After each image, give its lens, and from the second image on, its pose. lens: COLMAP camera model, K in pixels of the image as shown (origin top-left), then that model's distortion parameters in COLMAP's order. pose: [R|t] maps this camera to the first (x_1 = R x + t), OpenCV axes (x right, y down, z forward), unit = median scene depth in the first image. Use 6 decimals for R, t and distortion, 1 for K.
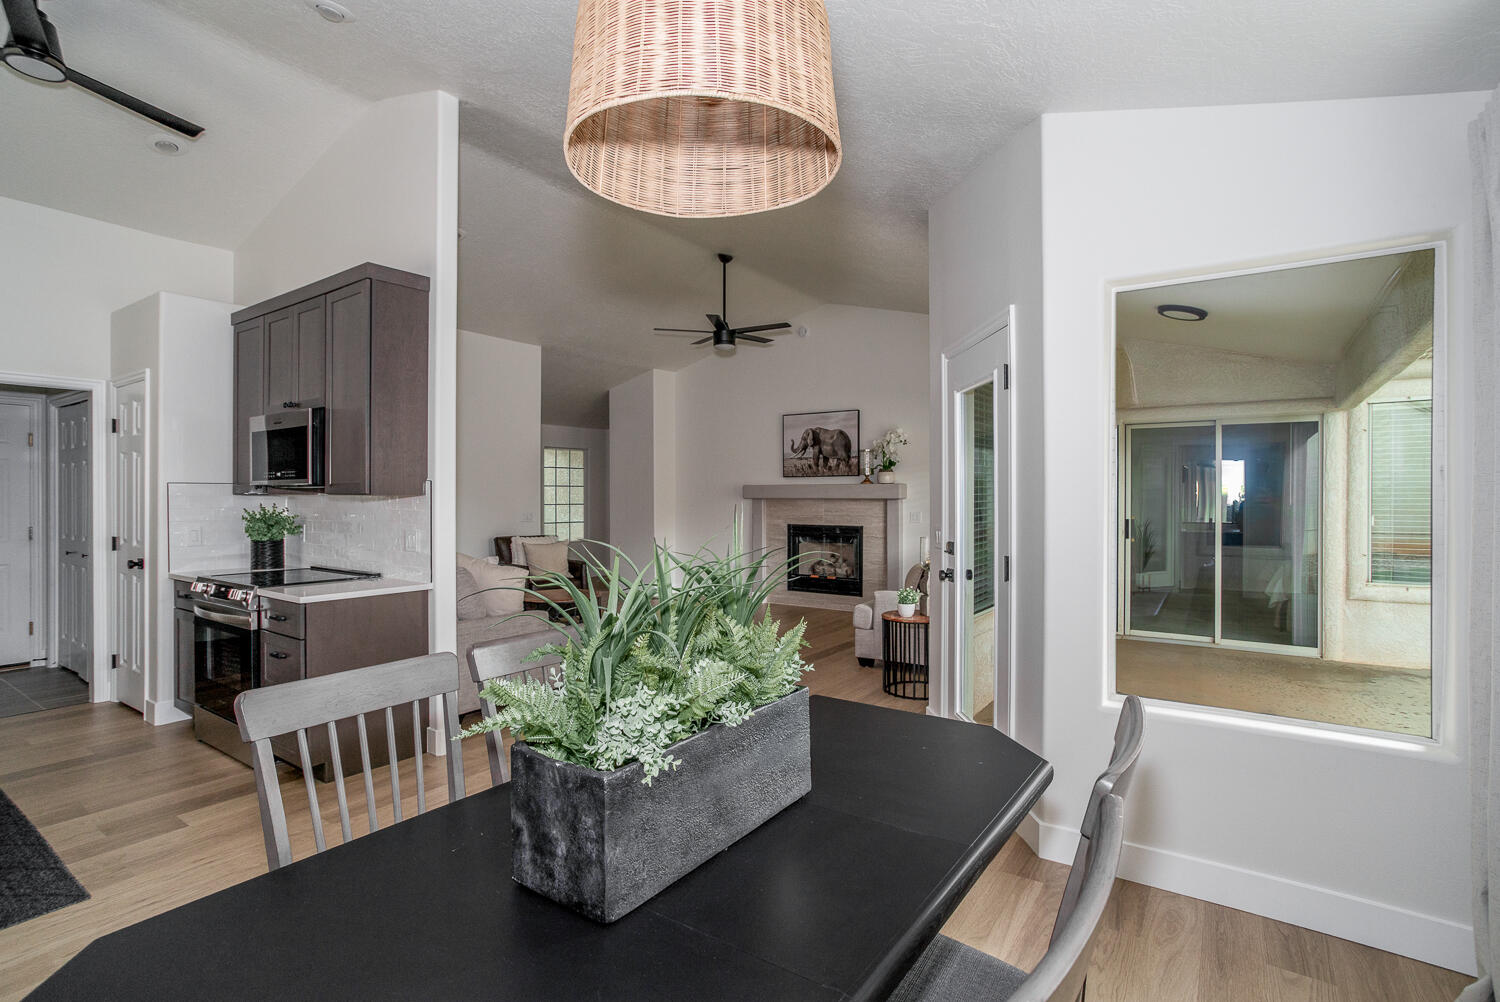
lens RADIAL K [[722.6, 0, 743.6], [0, 722.6, 492.0], [0, 0, 1]] dist [-0.068203, 0.037149]
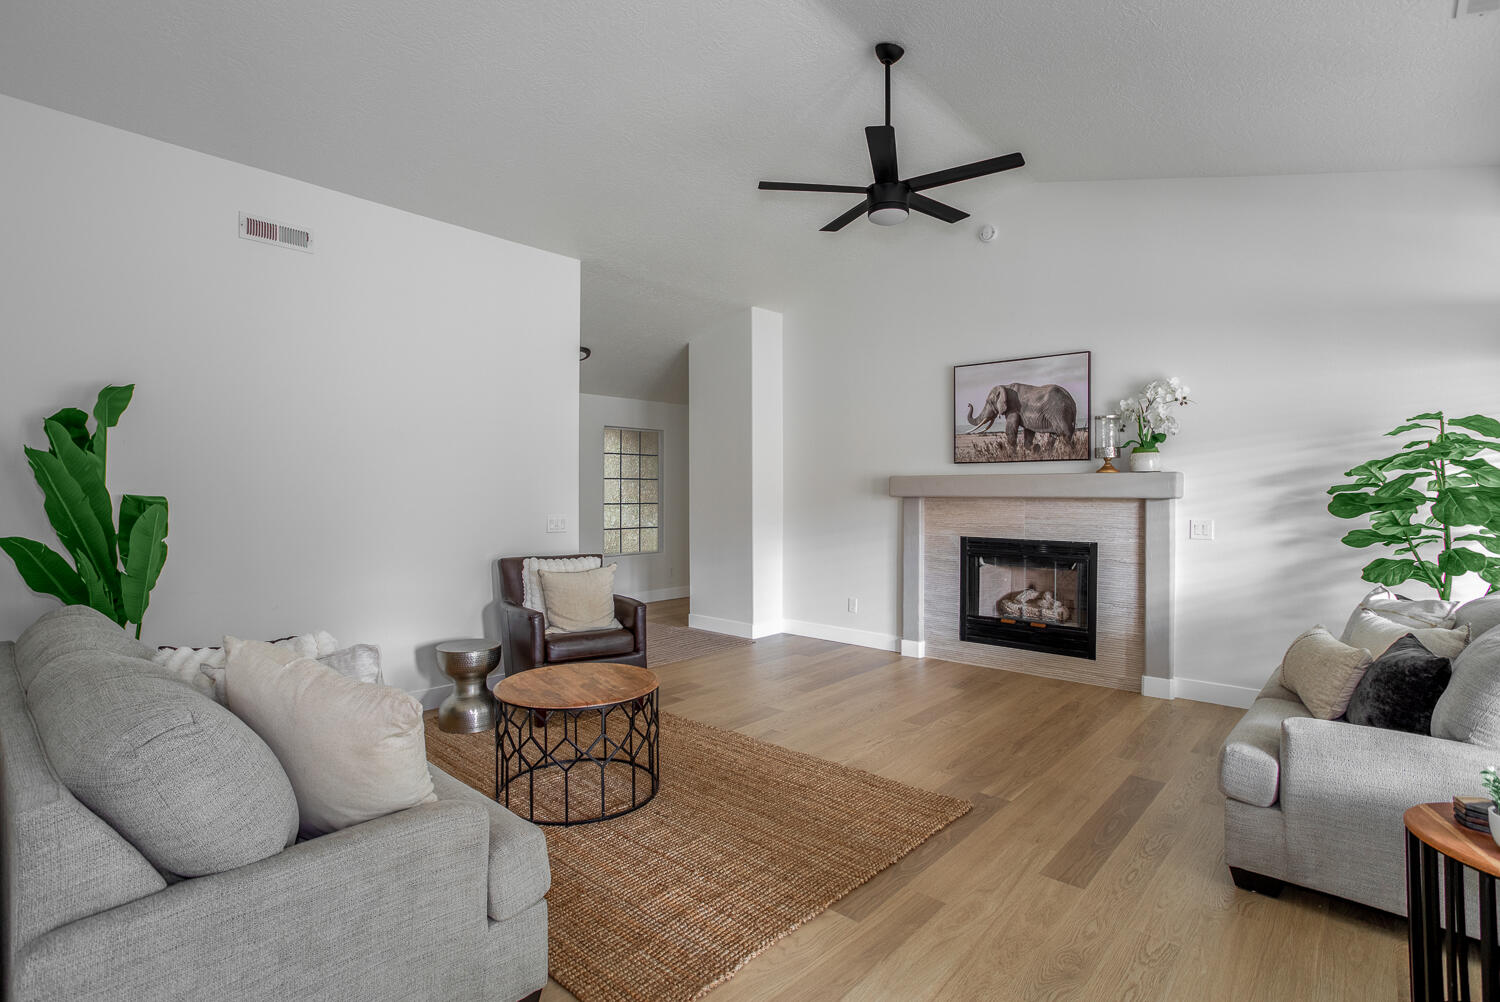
lens RADIAL K [[722.6, 0, 743.6], [0, 722.6, 492.0], [0, 0, 1]] dist [-0.068203, 0.037149]
pose [[0.992132, 0.002111, -0.125177, -0.052912], [-0.001665, 0.999992, 0.003665, 0.002800], [0.125184, -0.003427, 0.992128, 0.360121]]
